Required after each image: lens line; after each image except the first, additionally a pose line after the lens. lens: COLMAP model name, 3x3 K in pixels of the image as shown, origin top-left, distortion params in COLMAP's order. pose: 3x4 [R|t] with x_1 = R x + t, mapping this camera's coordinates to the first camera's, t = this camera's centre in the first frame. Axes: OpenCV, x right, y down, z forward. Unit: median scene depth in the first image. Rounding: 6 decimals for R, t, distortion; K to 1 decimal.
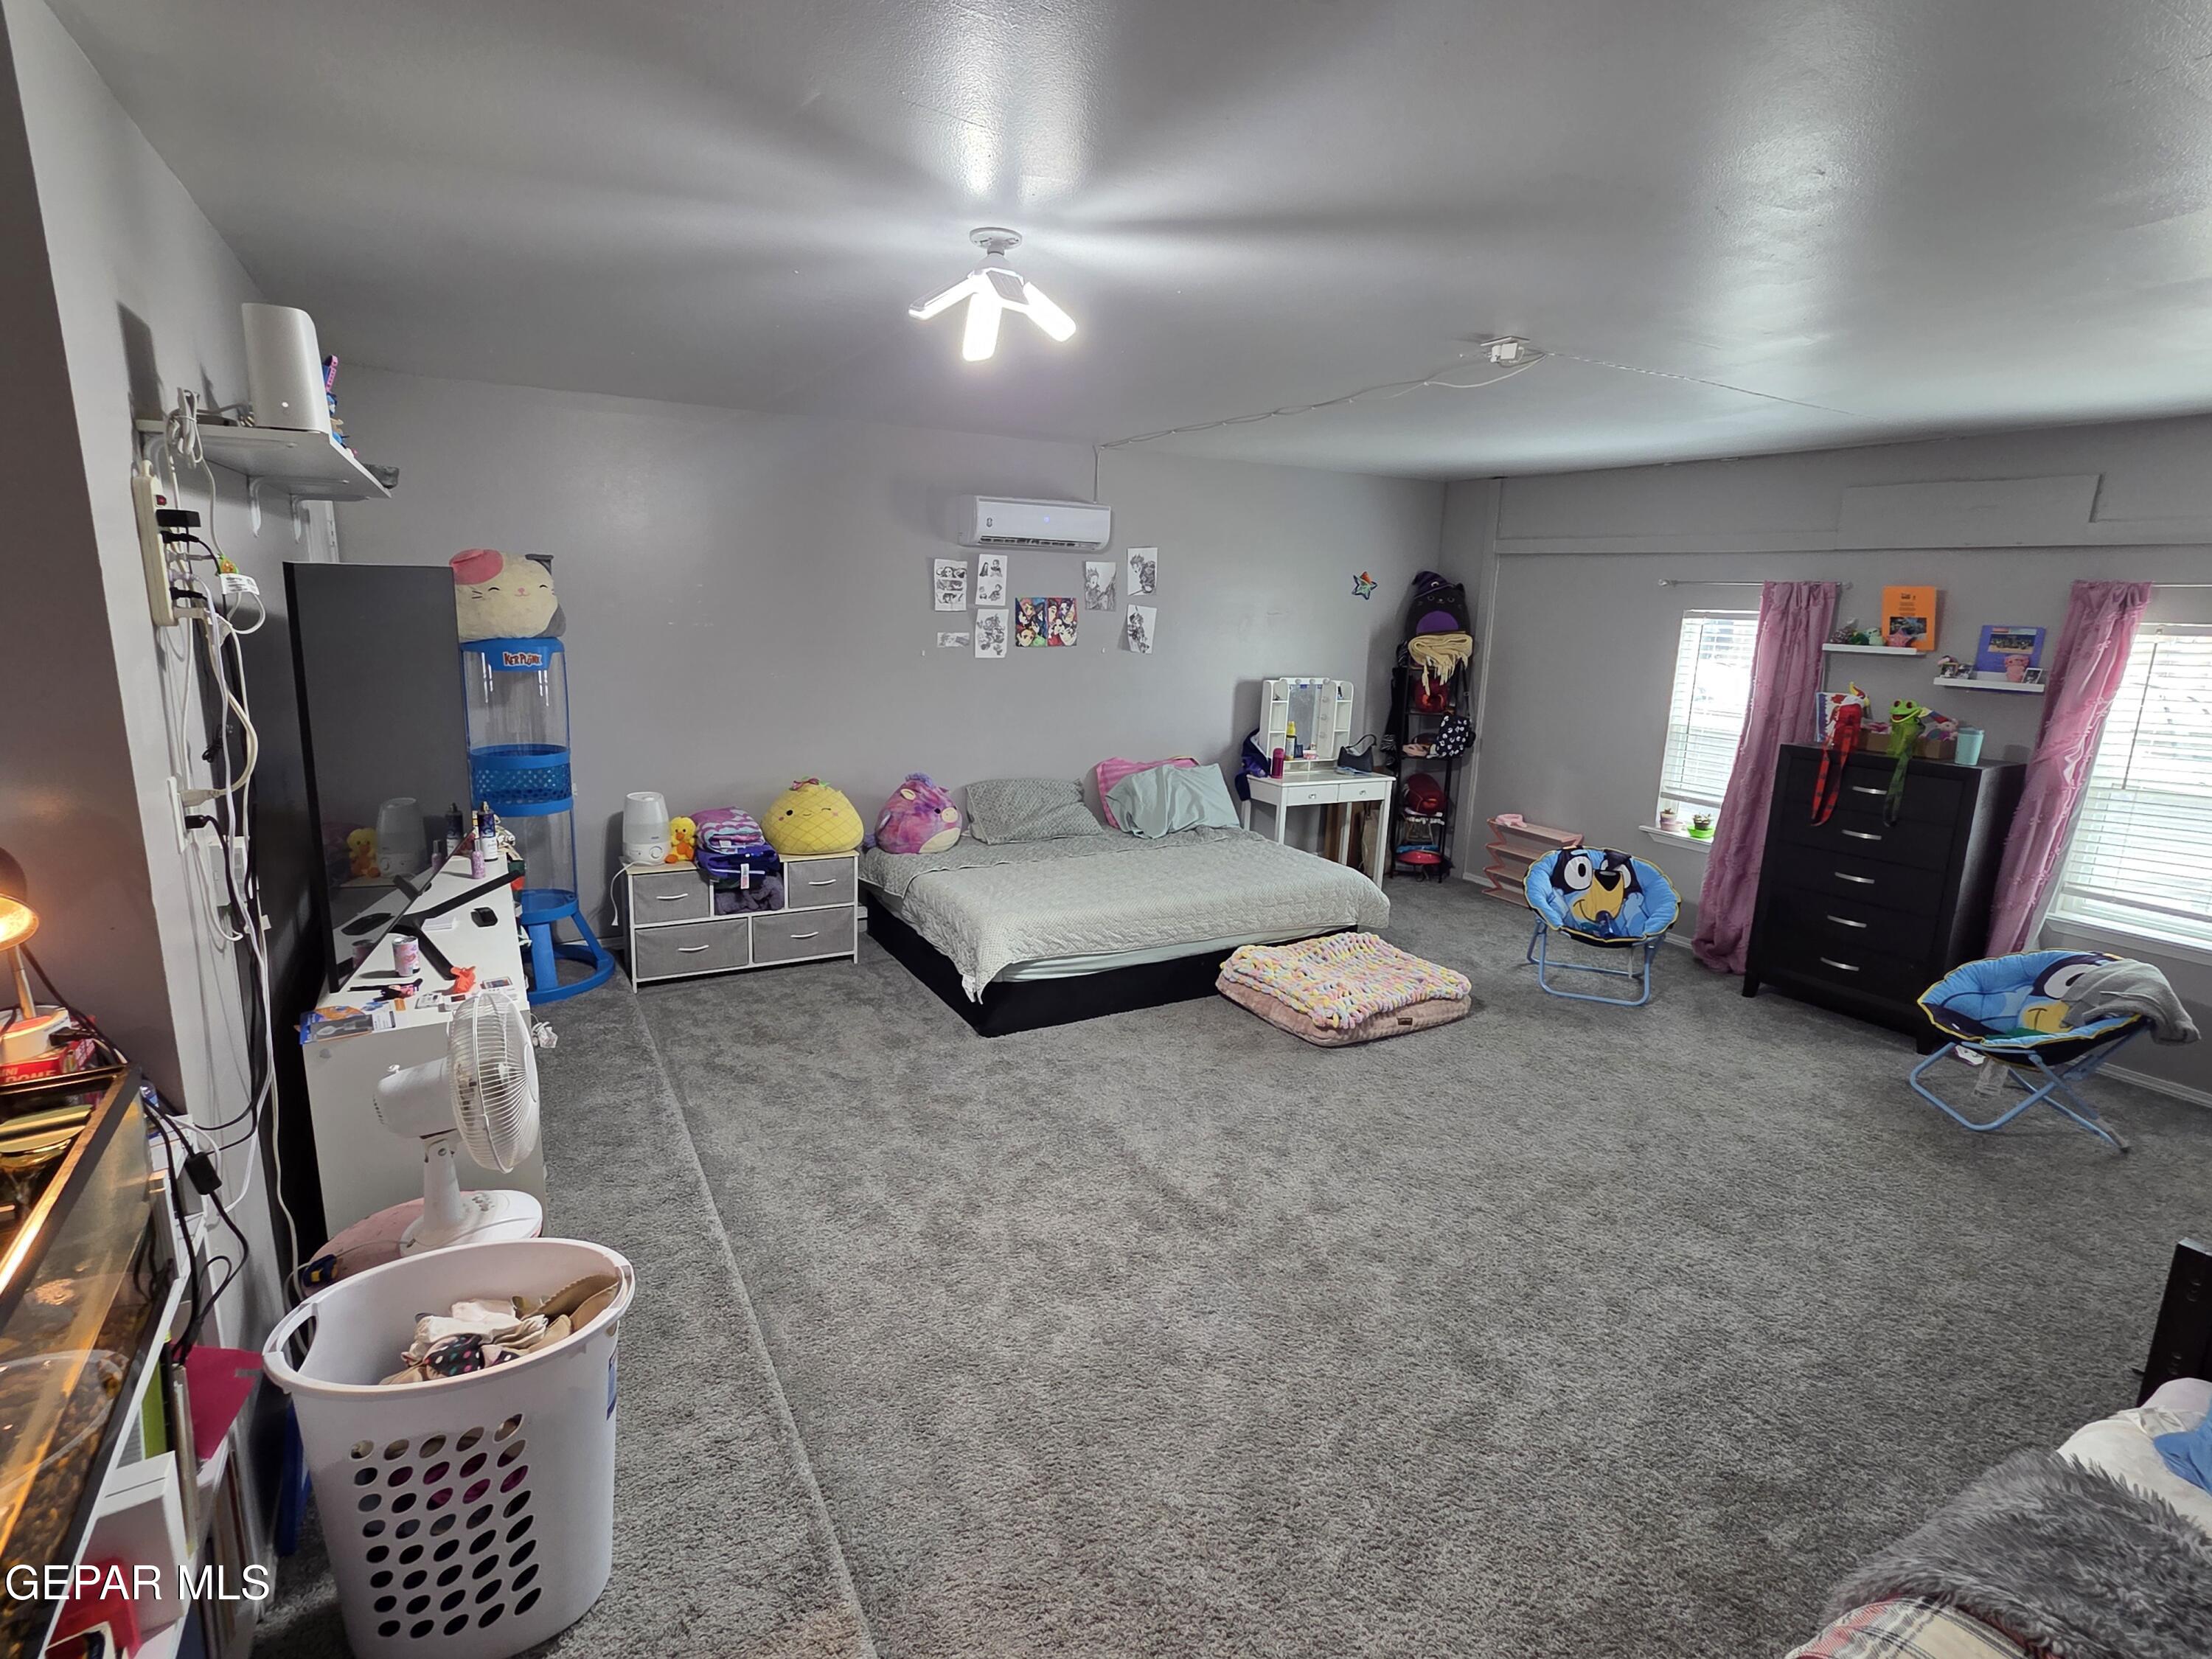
lens RADIAL K [[1075.1, 0, 1099.5], [0, 1075.1, 818.8], [0, 0, 1]] dist [0.000045, 0.000005]
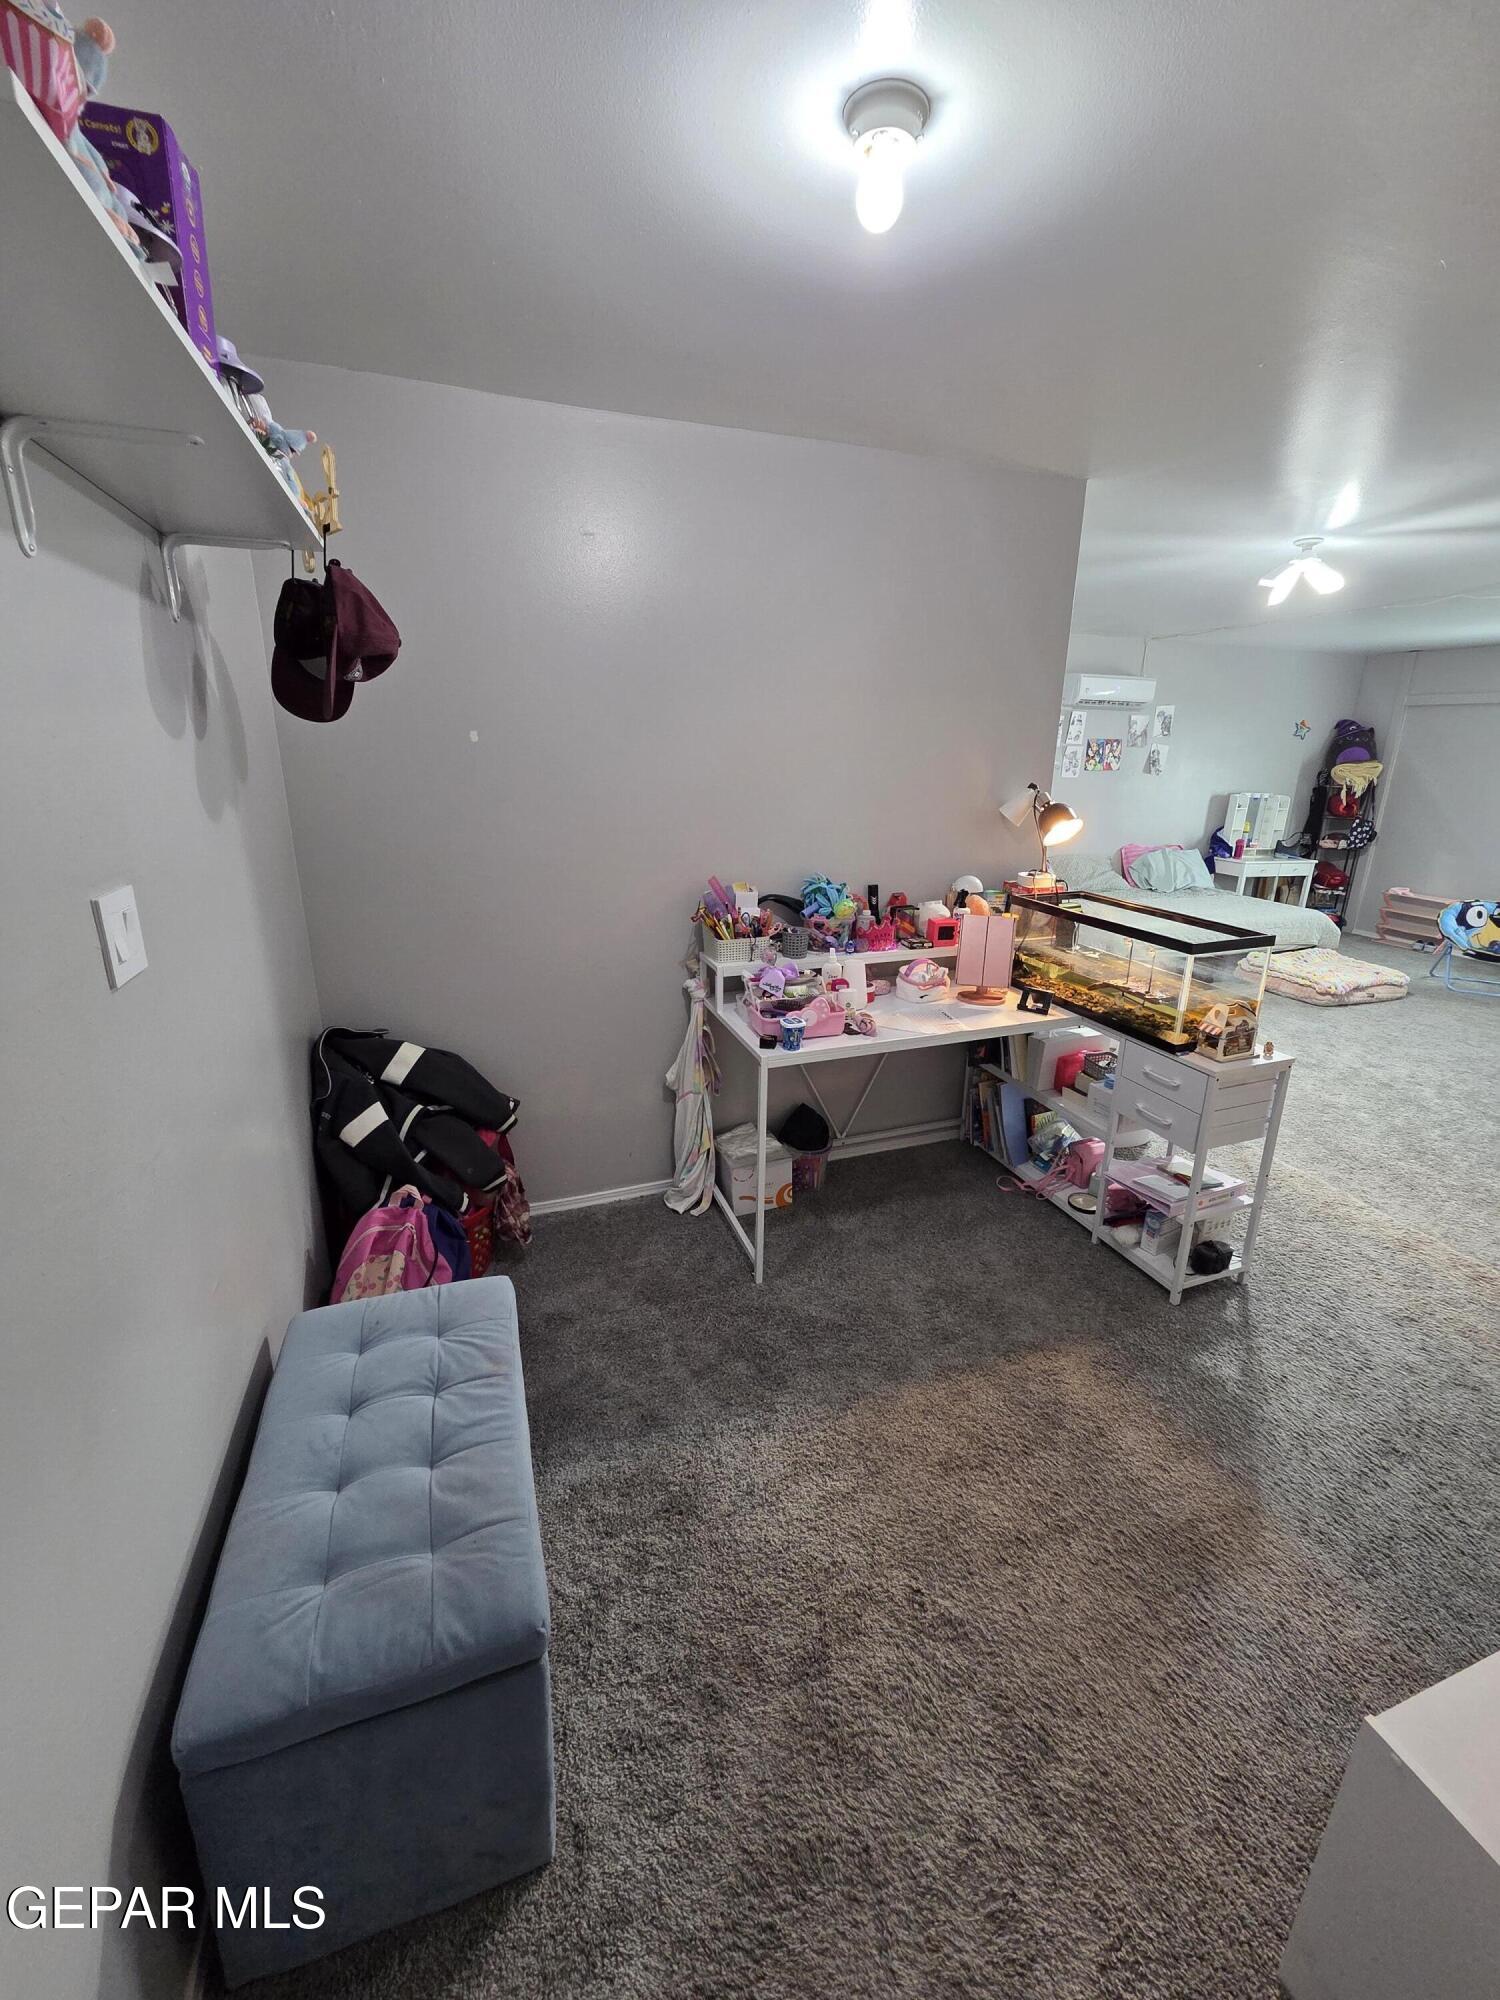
lens RADIAL K [[817.6, 0, 754.9], [0, 817.6, 1003.2], [0, 0, 1]] dist [-0.002991, 0.000027]
pose [[0.983777, 0.041458, -0.174538, -0.314683], [-0.025393, 0.995315, 0.093292, 0.079474], [0.177588, -0.087347, 0.980221, -0.293689]]
